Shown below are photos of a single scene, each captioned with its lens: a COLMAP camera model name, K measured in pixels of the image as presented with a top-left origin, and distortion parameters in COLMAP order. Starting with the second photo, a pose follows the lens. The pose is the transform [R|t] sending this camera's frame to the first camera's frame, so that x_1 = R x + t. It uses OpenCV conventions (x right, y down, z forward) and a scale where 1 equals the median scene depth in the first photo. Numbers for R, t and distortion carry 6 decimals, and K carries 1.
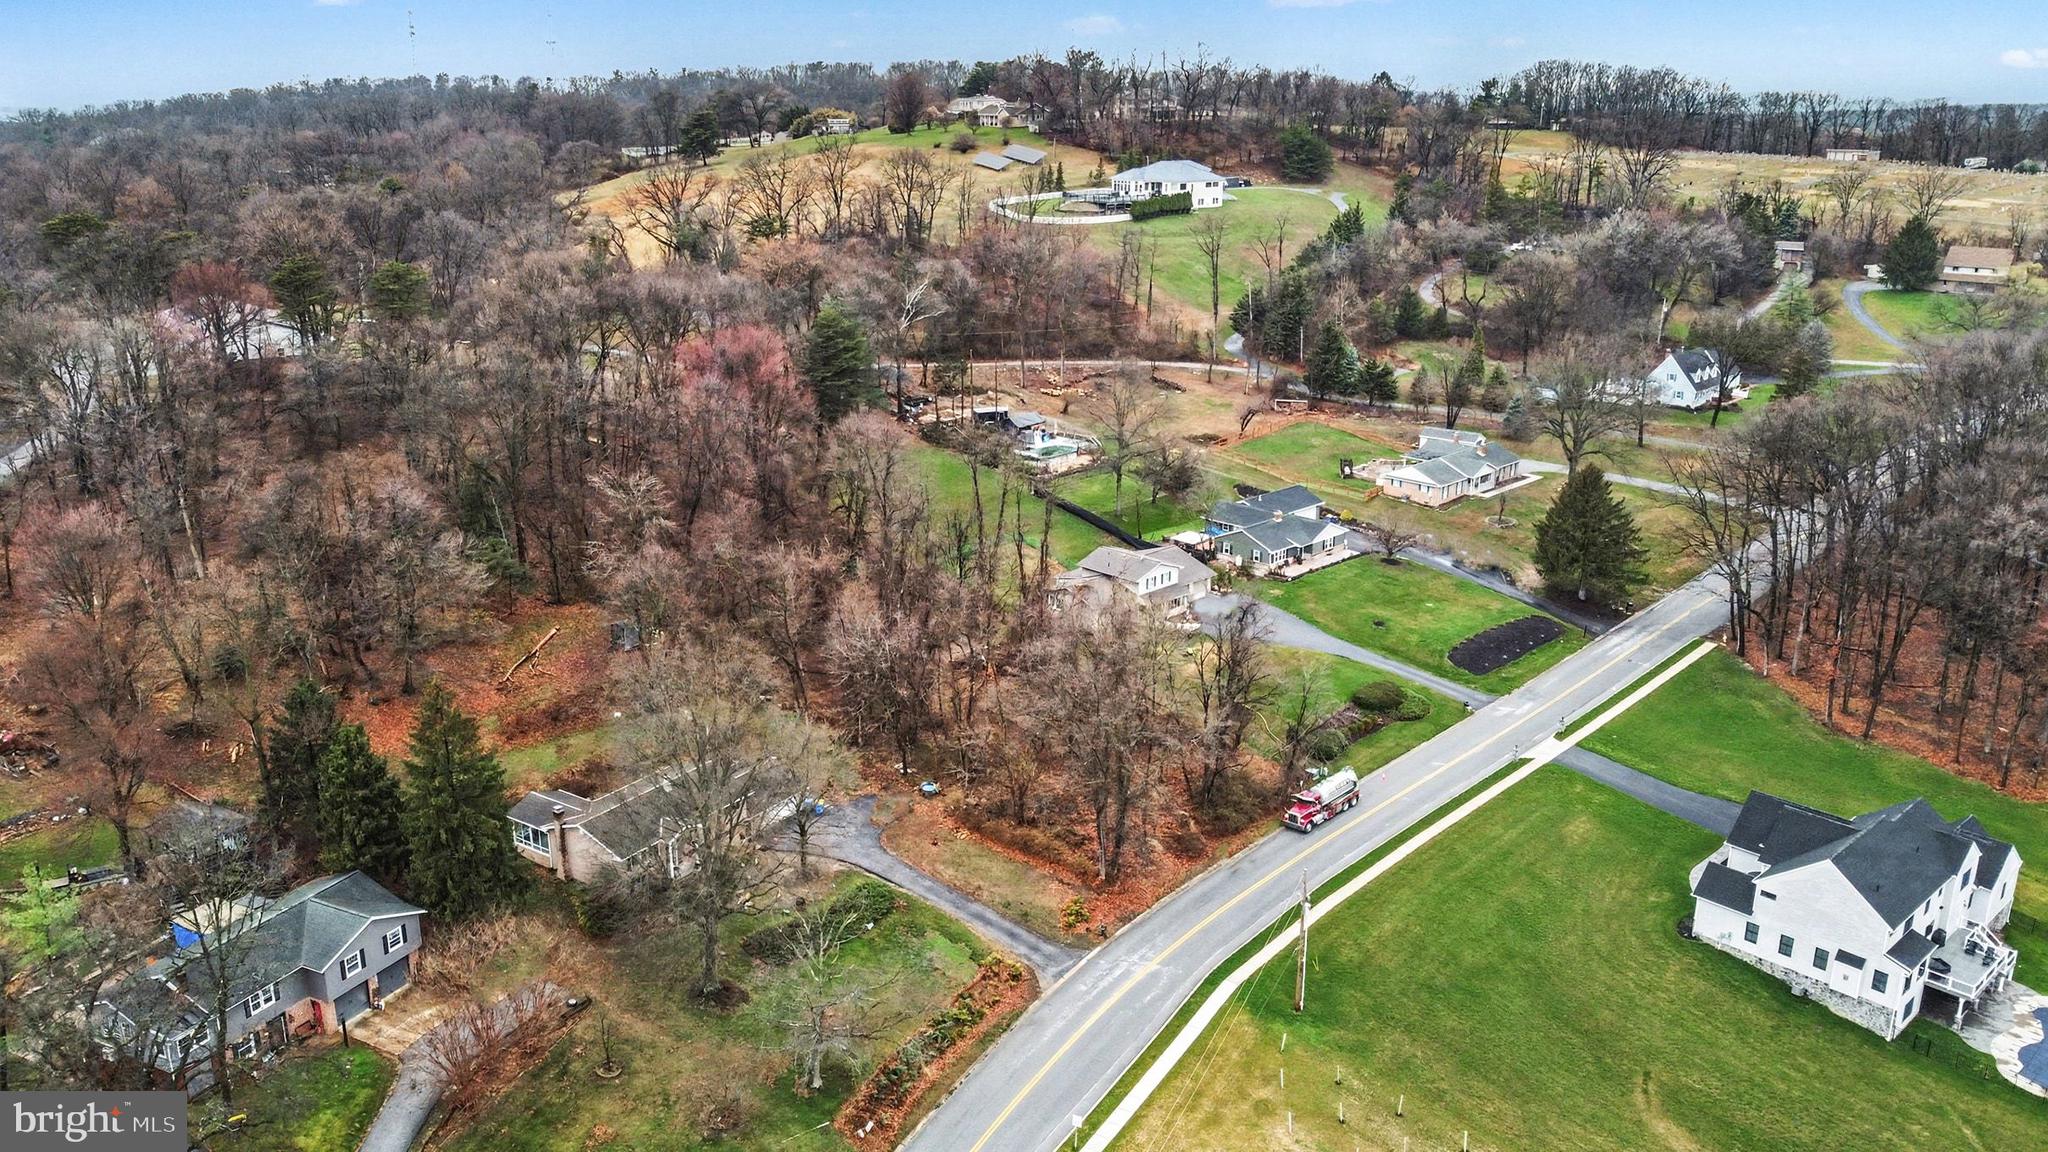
lens RADIAL K [[1547.9, 0, 1012.8], [0, 1547.9, 574.4], [0, 0, 1]] dist [-0.003582, -0.002151]
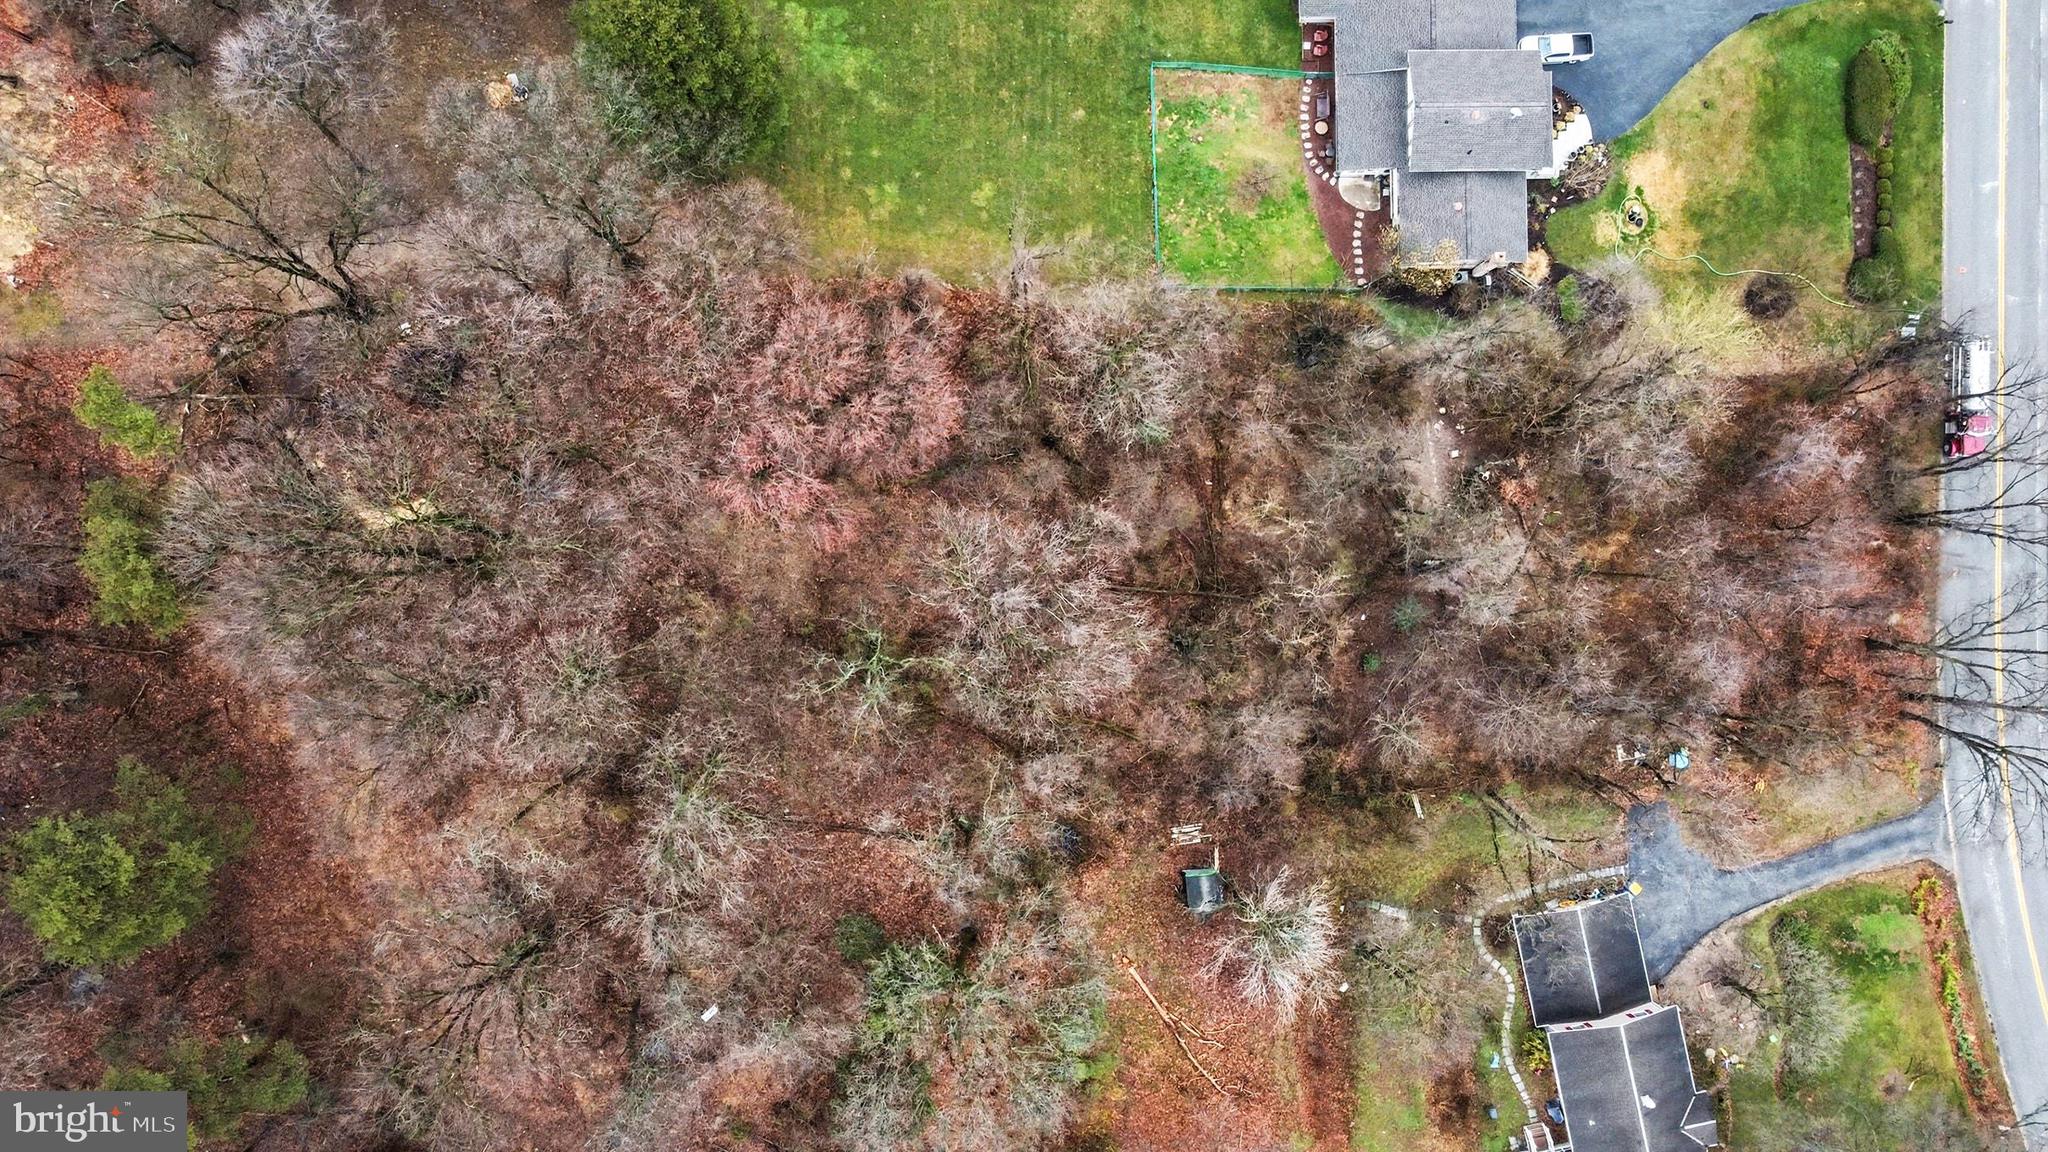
lens RADIAL K [[1547.9, 0, 1012.8], [0, 1547.9, 574.4], [0, 0, 1]] dist [-0.003582, -0.002151]
pose [[0.693335, -0.720607, 0.003559, -0.230281], [0.211838, 0.208537, 0.954797, -0.742272], [-0.688775, -0.661240, 0.297238, 1.052025]]
